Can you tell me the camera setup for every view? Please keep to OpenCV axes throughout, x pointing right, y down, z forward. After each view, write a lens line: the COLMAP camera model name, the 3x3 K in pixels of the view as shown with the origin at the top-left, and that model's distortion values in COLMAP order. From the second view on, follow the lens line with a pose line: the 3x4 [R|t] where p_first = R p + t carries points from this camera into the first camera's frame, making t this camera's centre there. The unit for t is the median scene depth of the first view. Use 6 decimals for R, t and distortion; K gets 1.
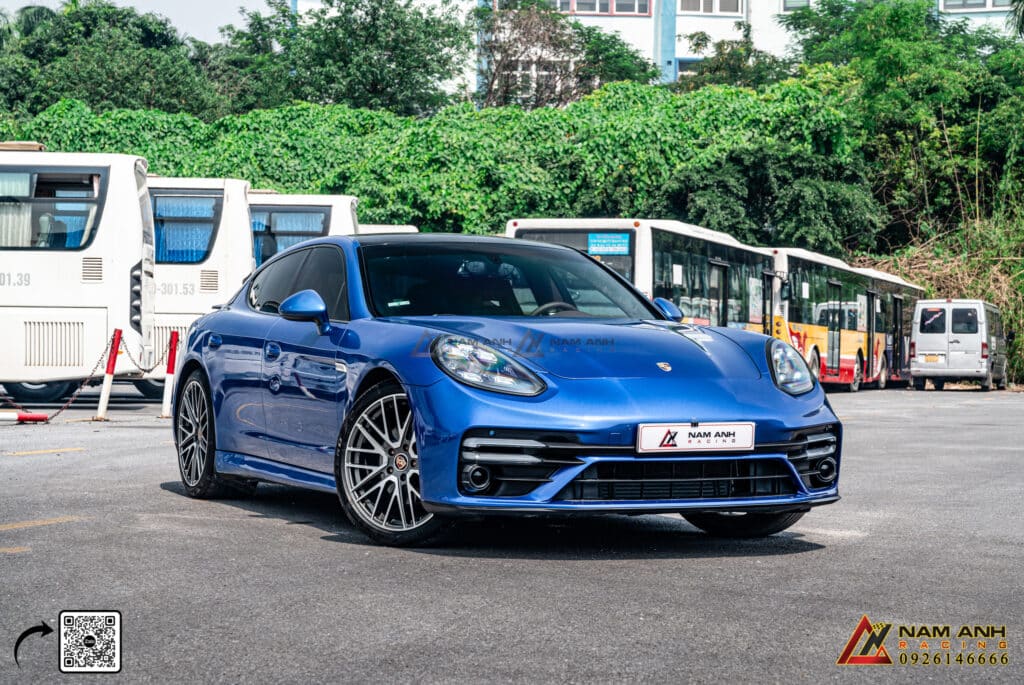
lens RADIAL K [[1993.3, 0, 512.3], [0, 1993.3, 340.8], [0, 0, 1]] dist [0.028506, 0.000000]
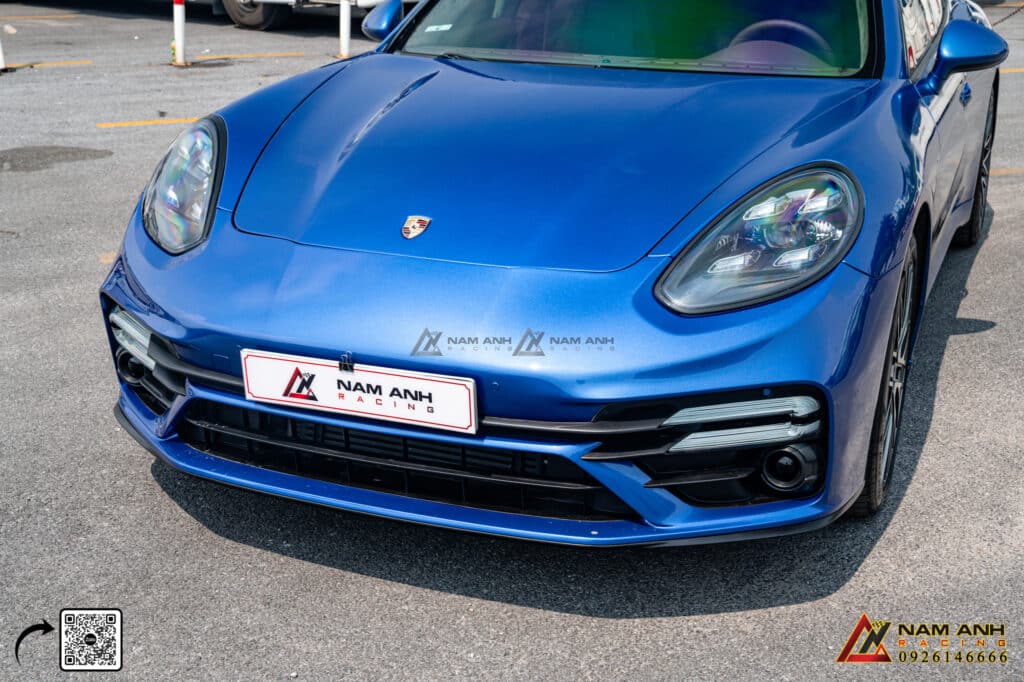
lens RADIAL K [[1335.2, 0, 509.3], [0, 1335.2, 340.8], [0, 0, 1]] dist [0.031517, 0.000000]
pose [[0.703174, 0.219162, -0.676398, 0.345138], [0.001449, 0.950866, 0.309600, -0.068141], [0.711016, -0.218682, 0.668307, 0.801996]]
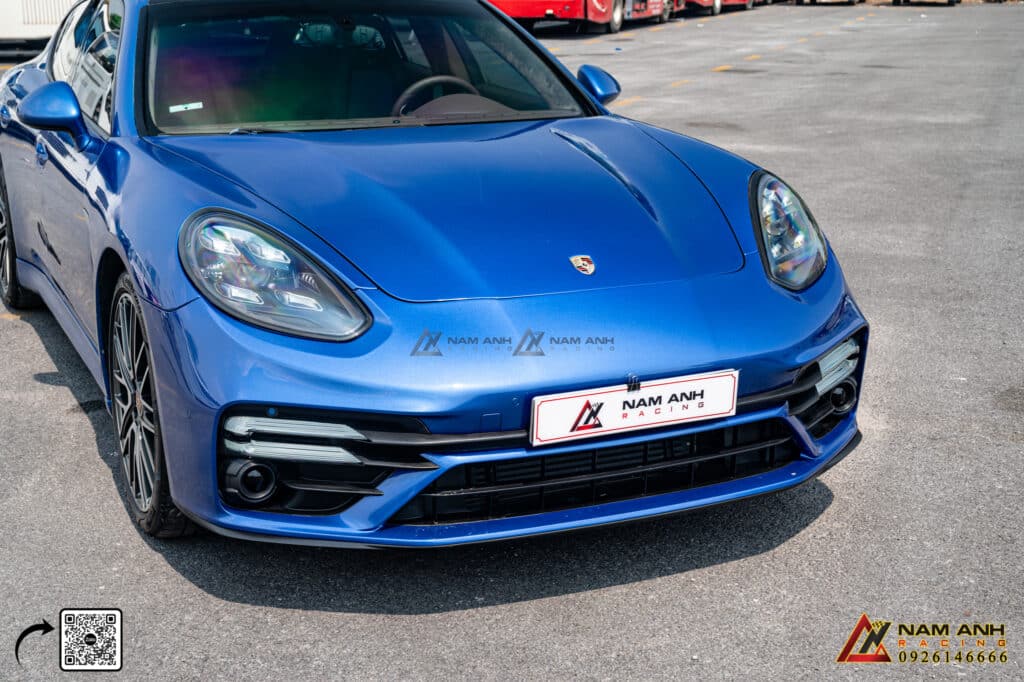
lens RADIAL K [[1411.5, 0, 508.4], [0, 1411.5, 347.5], [0, 0, 1]] dist [0.020956, 0.000000]
pose [[0.999920, -0.011319, 0.005656, 0.053619], [0.009459, 0.965535, 0.260102, -0.072520], [-0.008405, -0.260028, 0.965565, 0.615322]]
